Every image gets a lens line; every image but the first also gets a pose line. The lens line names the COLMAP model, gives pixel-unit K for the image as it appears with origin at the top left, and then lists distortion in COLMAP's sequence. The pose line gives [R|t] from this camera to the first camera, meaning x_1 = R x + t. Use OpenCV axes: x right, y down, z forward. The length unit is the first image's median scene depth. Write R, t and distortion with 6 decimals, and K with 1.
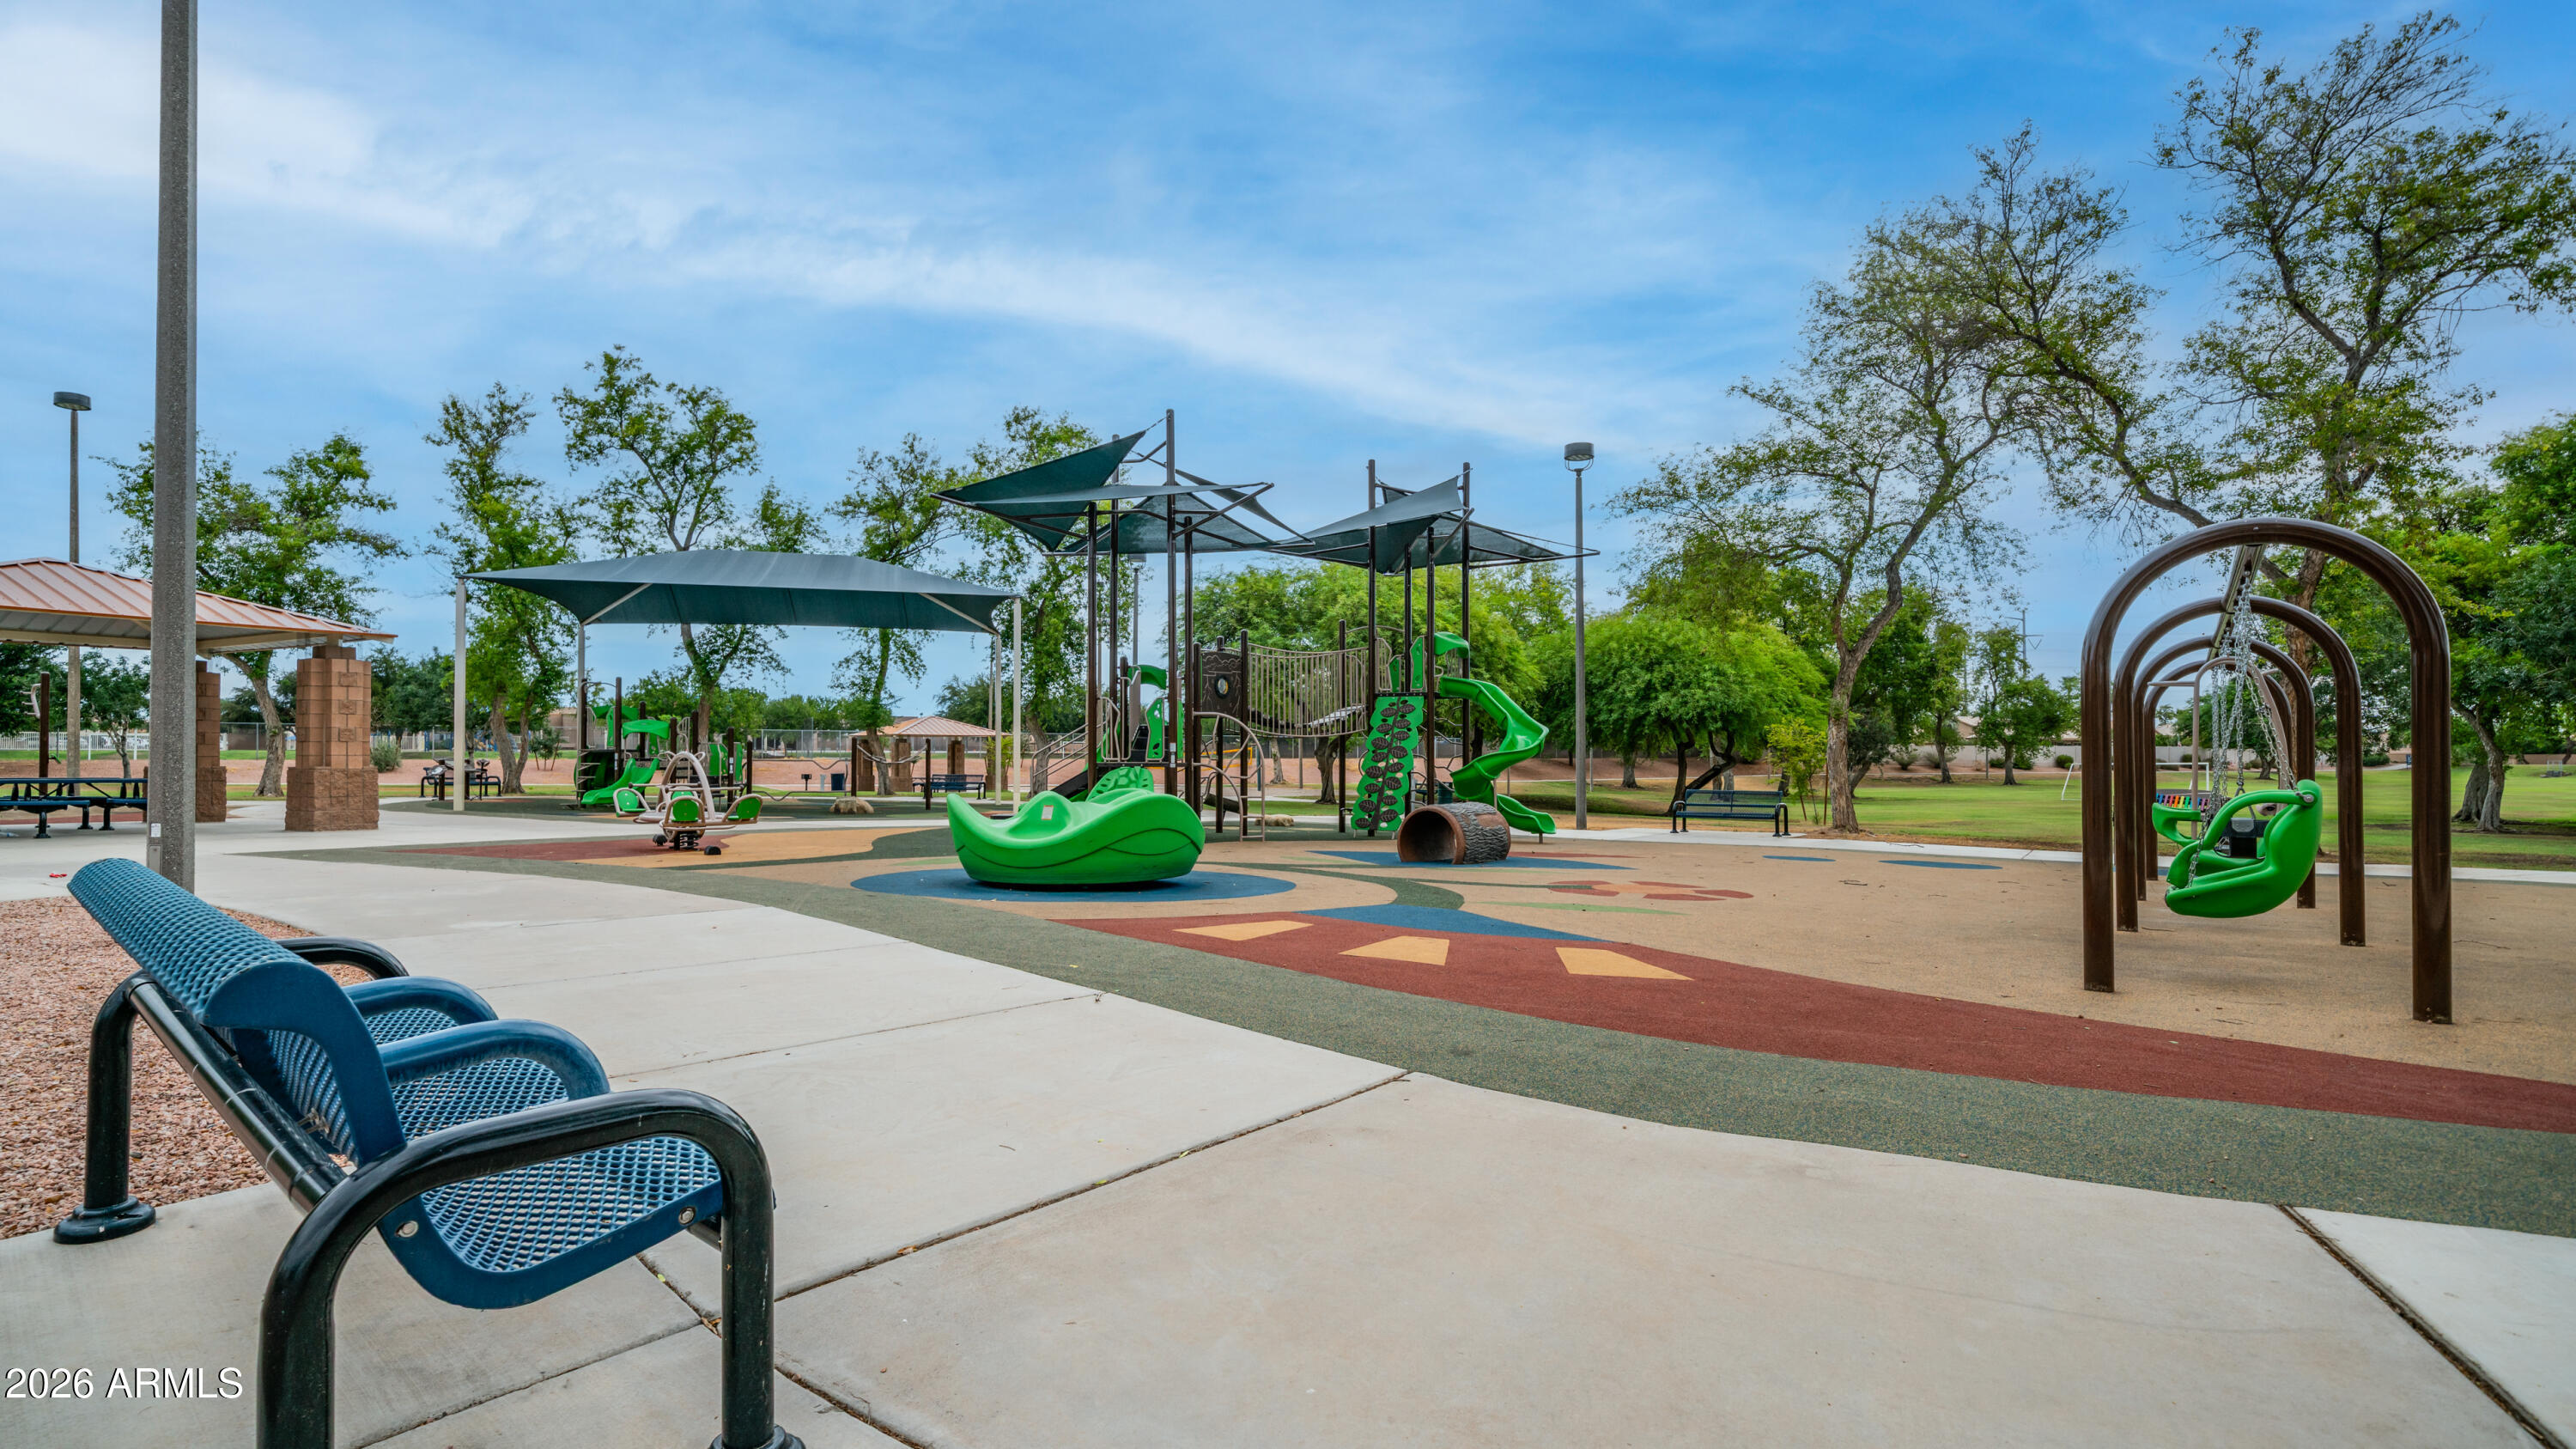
lens RADIAL K [[1274.2, 0, 1287.0], [0, 1274.2, 748.3], [0, 0, 1]] dist [0.000028, 0.000492]
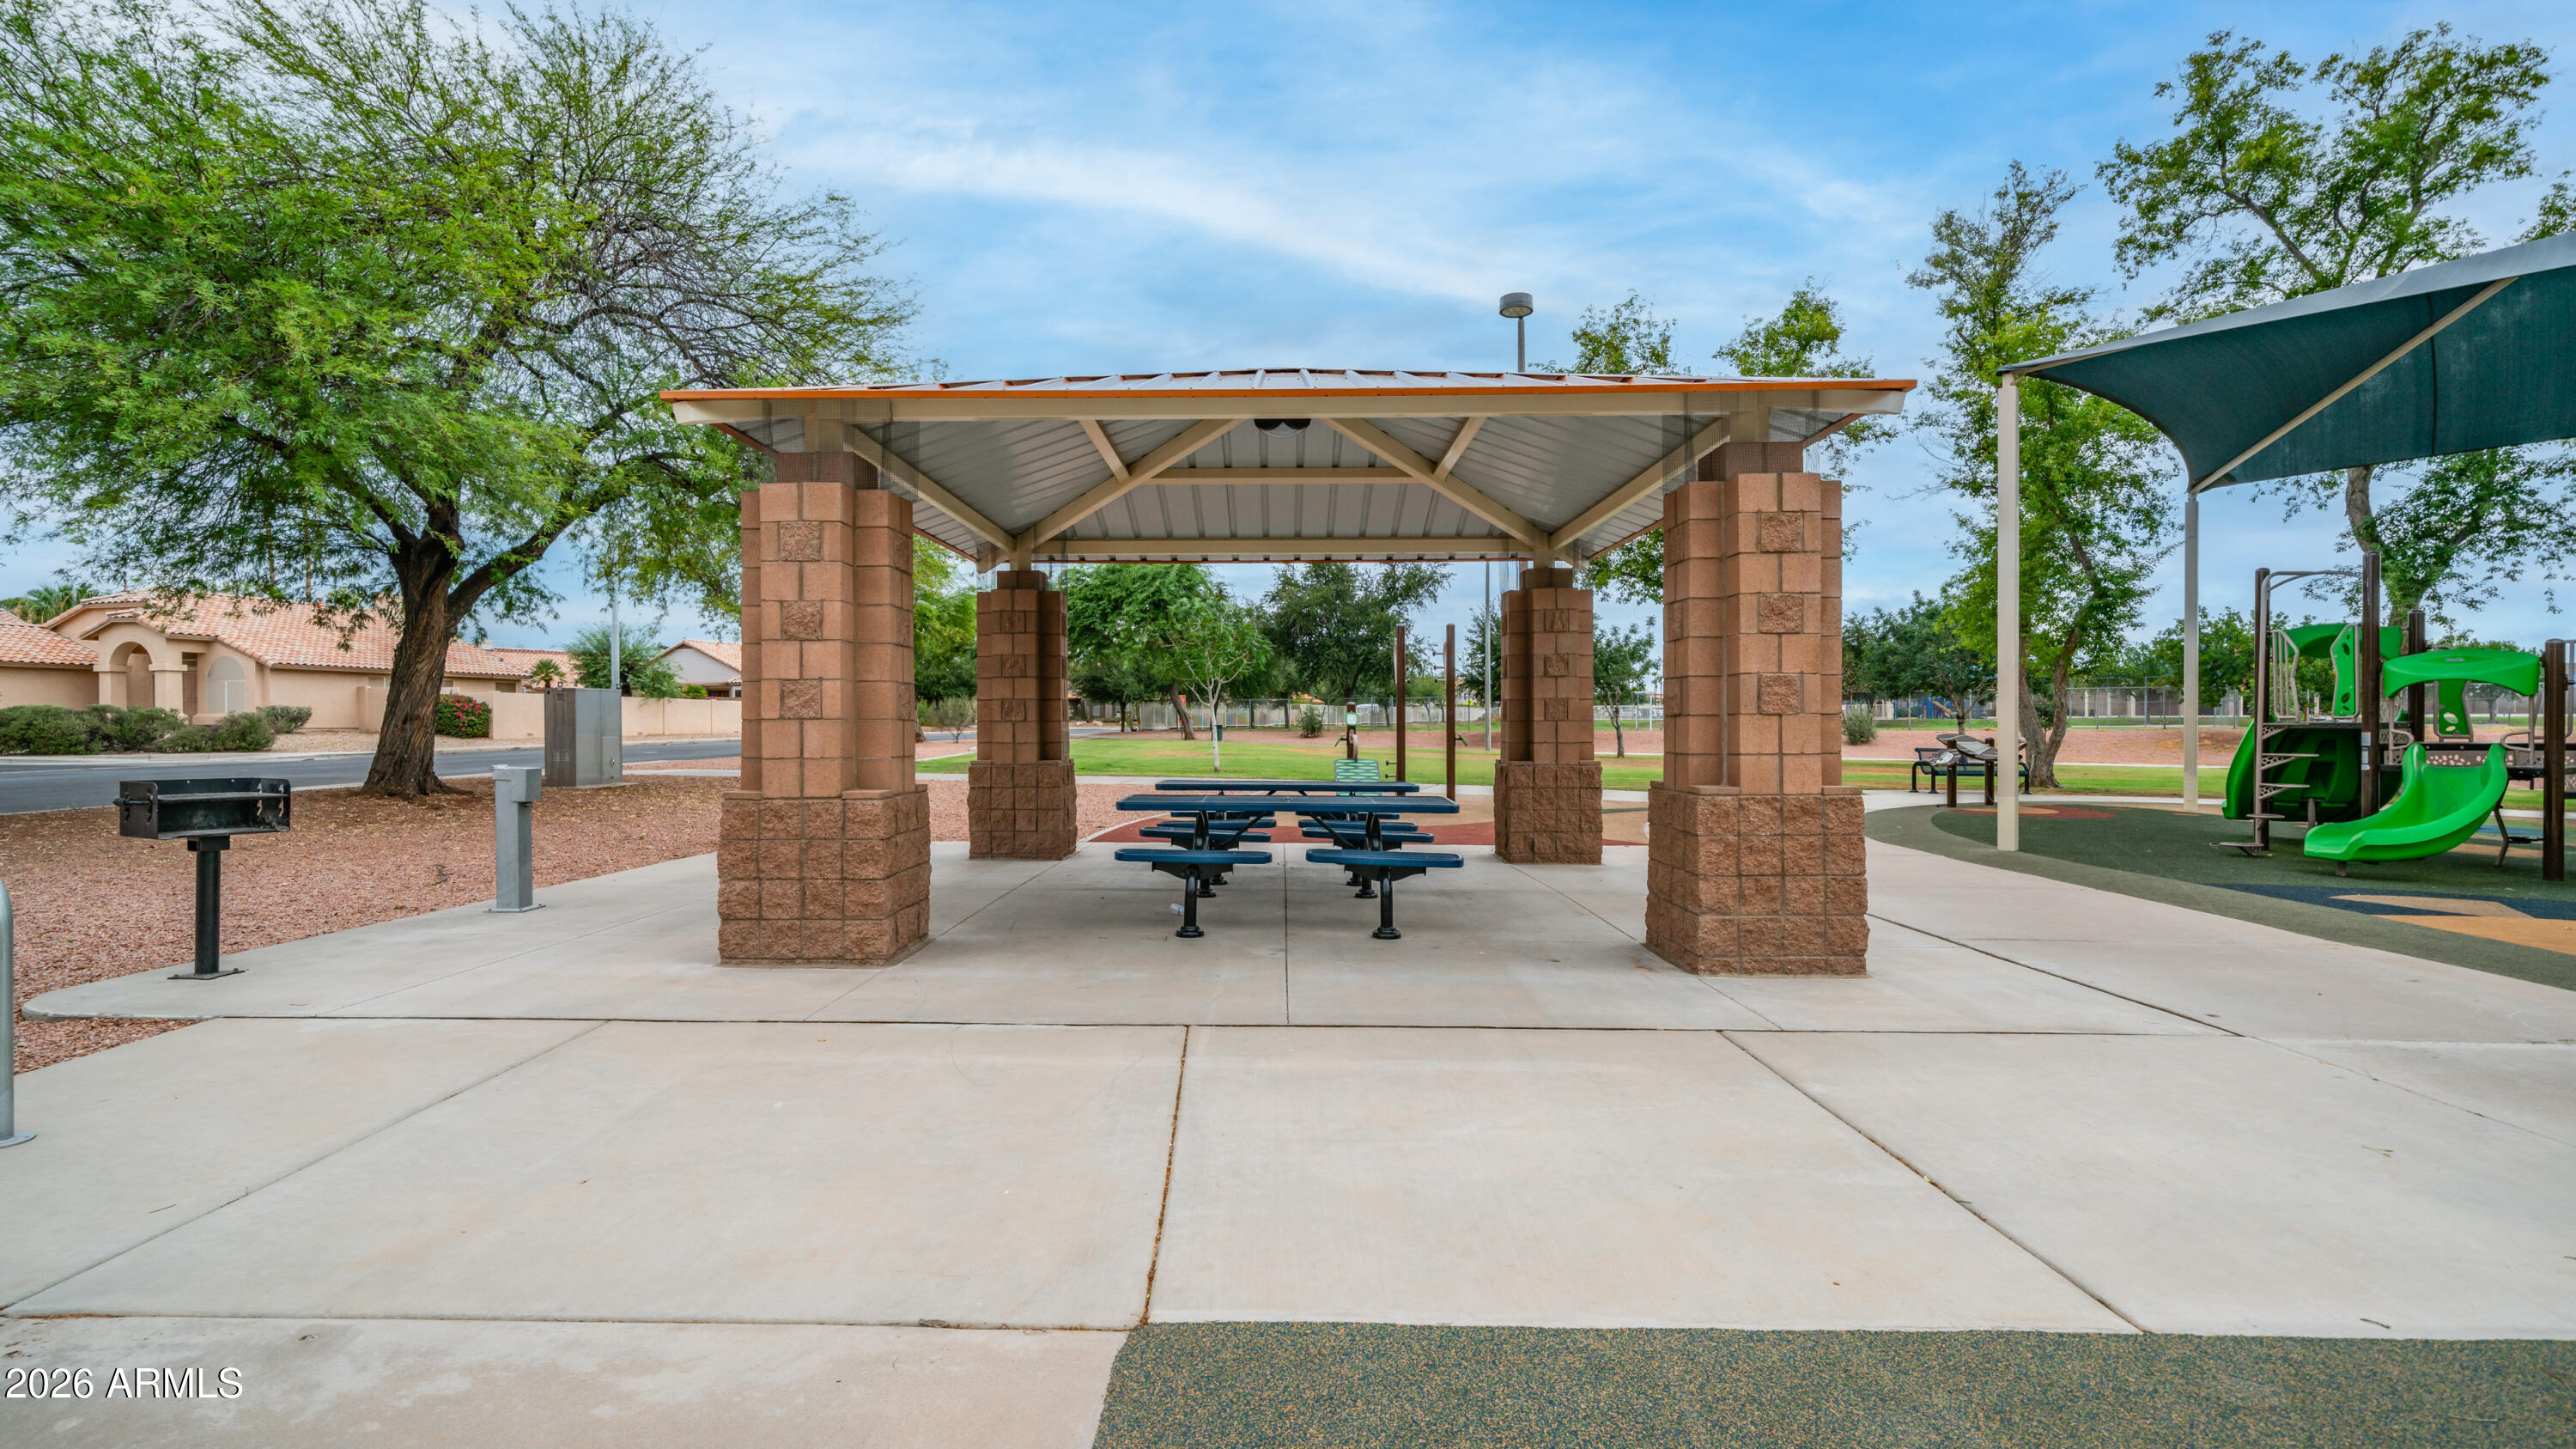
lens RADIAL K [[1222.0, 0, 1241.0], [0, 1222.0, 721.0], [0, 0, 1]] dist [-0.000169, 0.000014]
pose [[0.469232, -0.004206, -0.883065, -0.277307], [0.008788, 0.999961, -0.000093, -0.002478], [0.883031, -0.007716, 0.469251, 0.386108]]
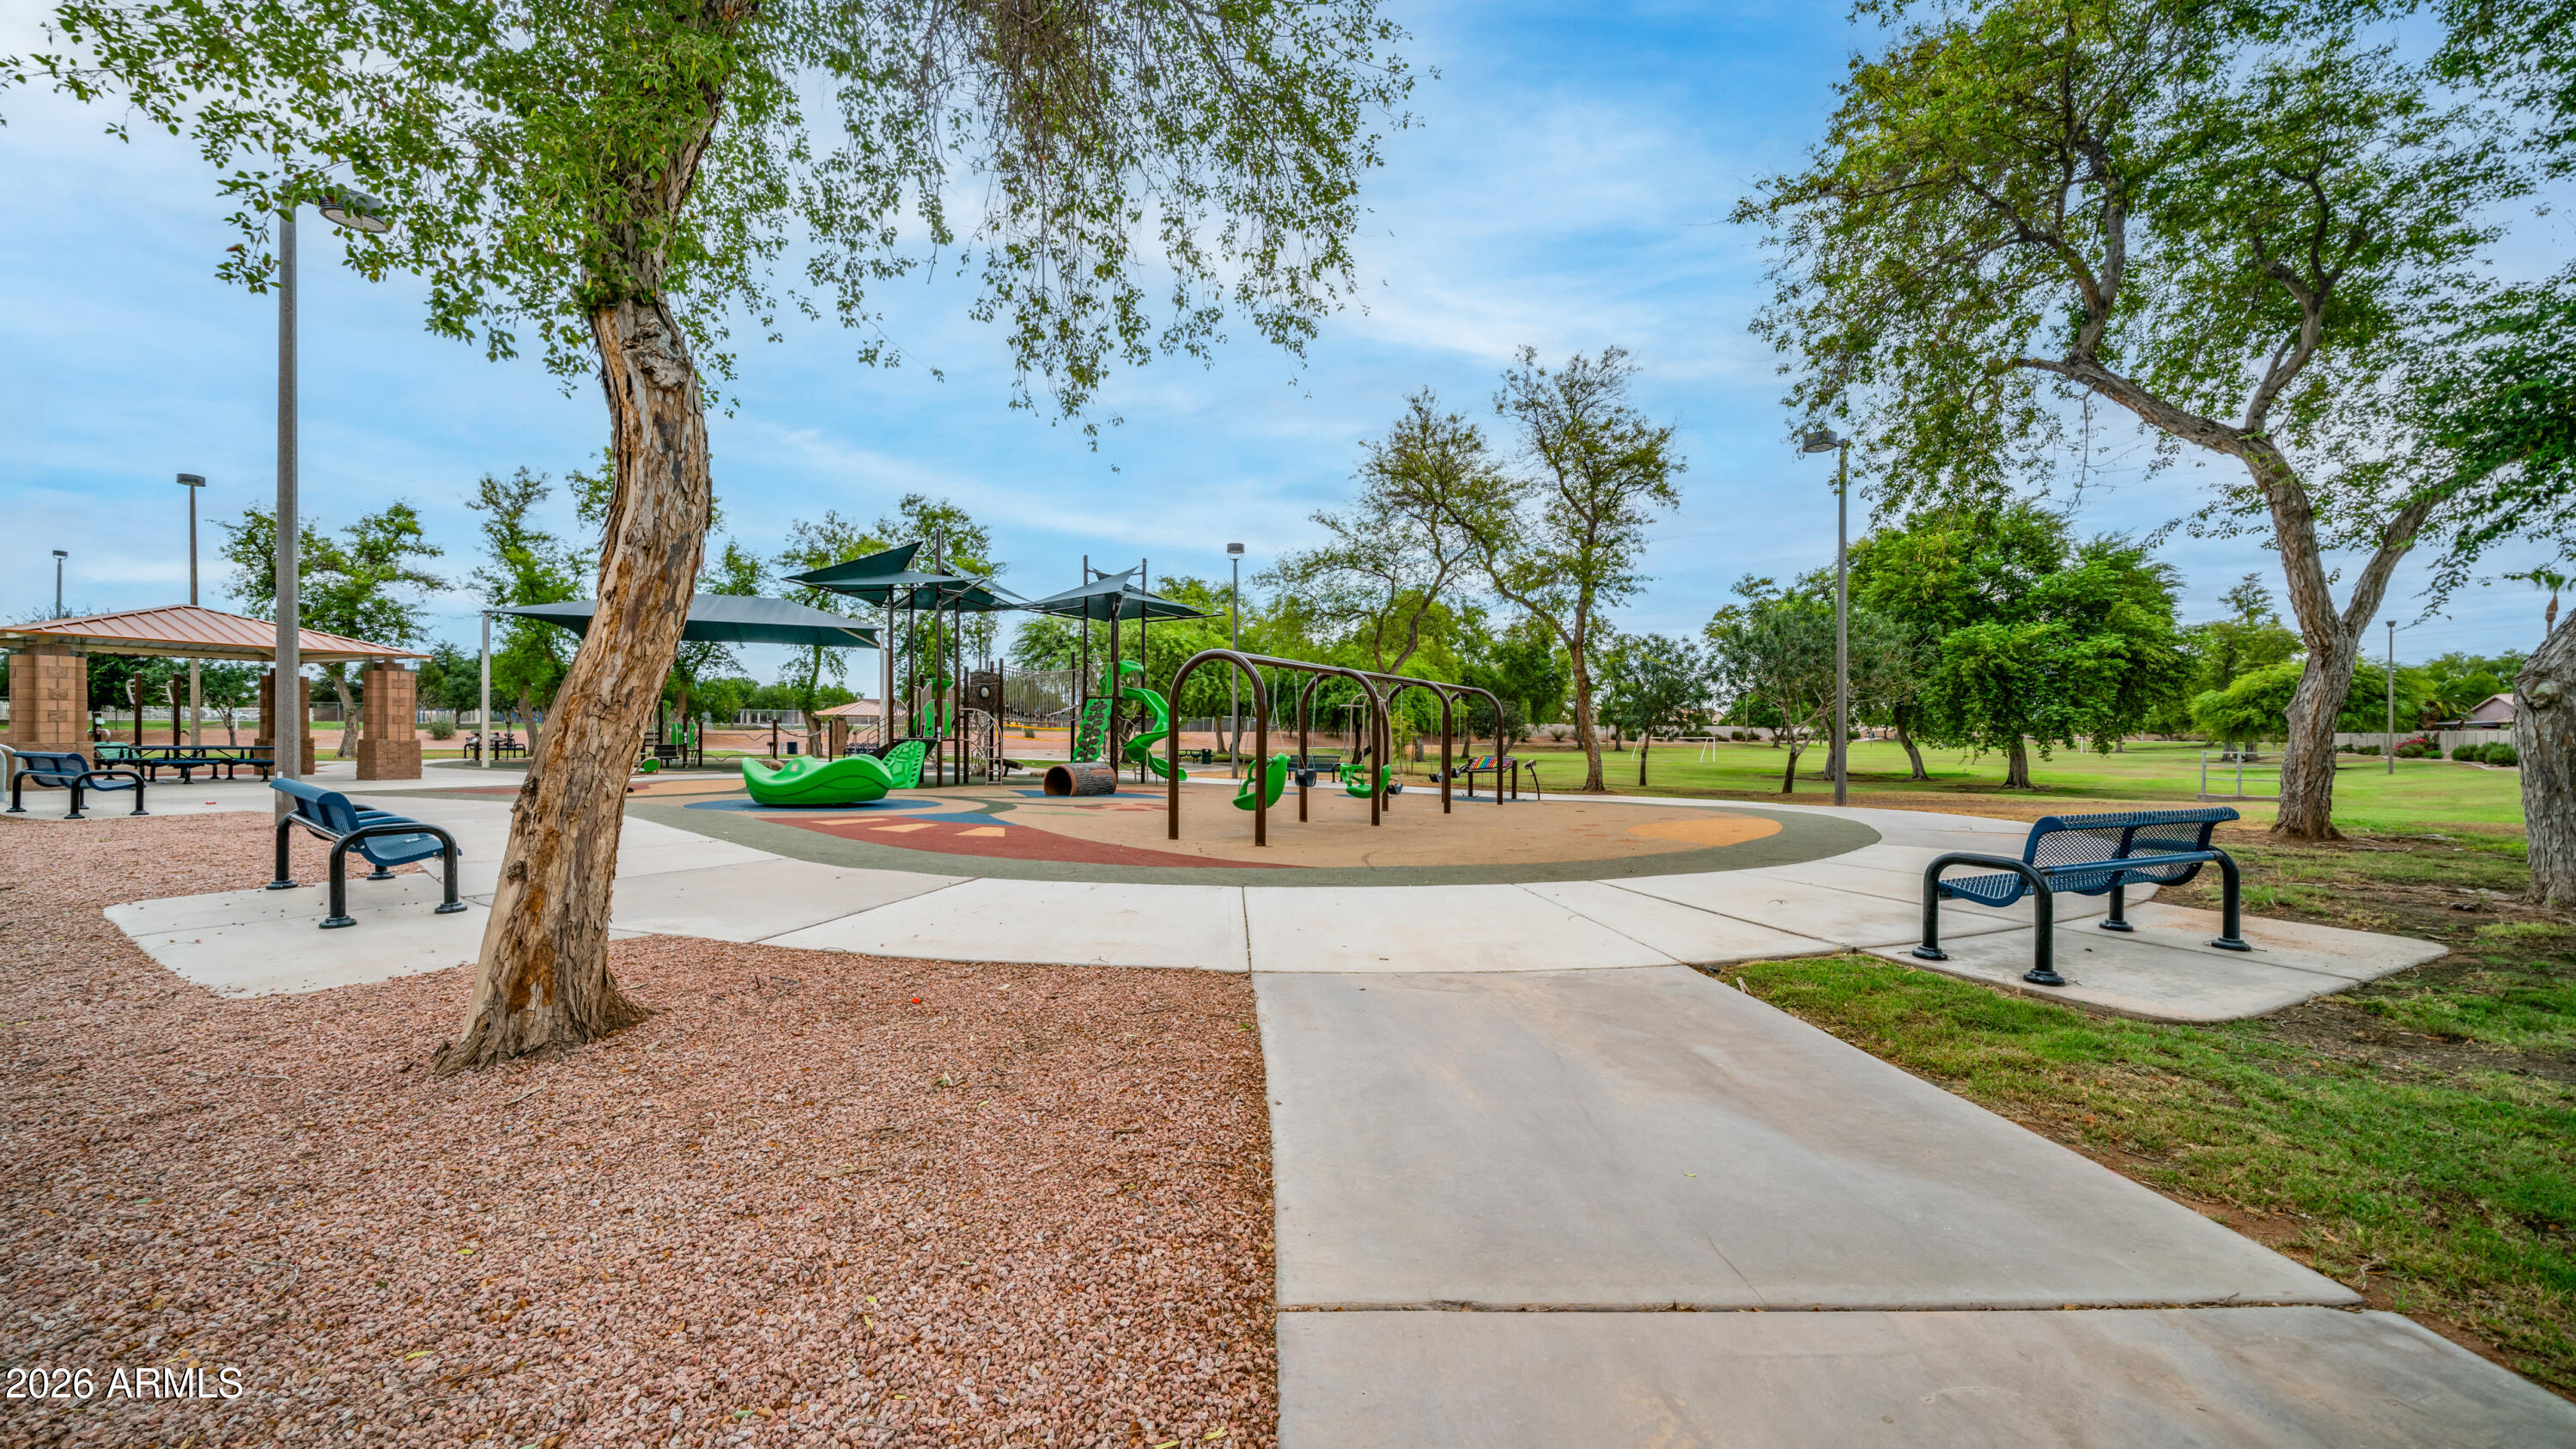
lens RADIAL K [[925.4, 0, 1293.6], [0, 925.4, 742.0], [0, 0, 1]] dist [0.000830, -0.002875]
pose [[0.992547, 0.003437, 0.121816, 0.120545], [-0.005912, 0.999783, 0.019962, -0.006245], [-0.121721, -0.020534, 0.992352, -0.146406]]
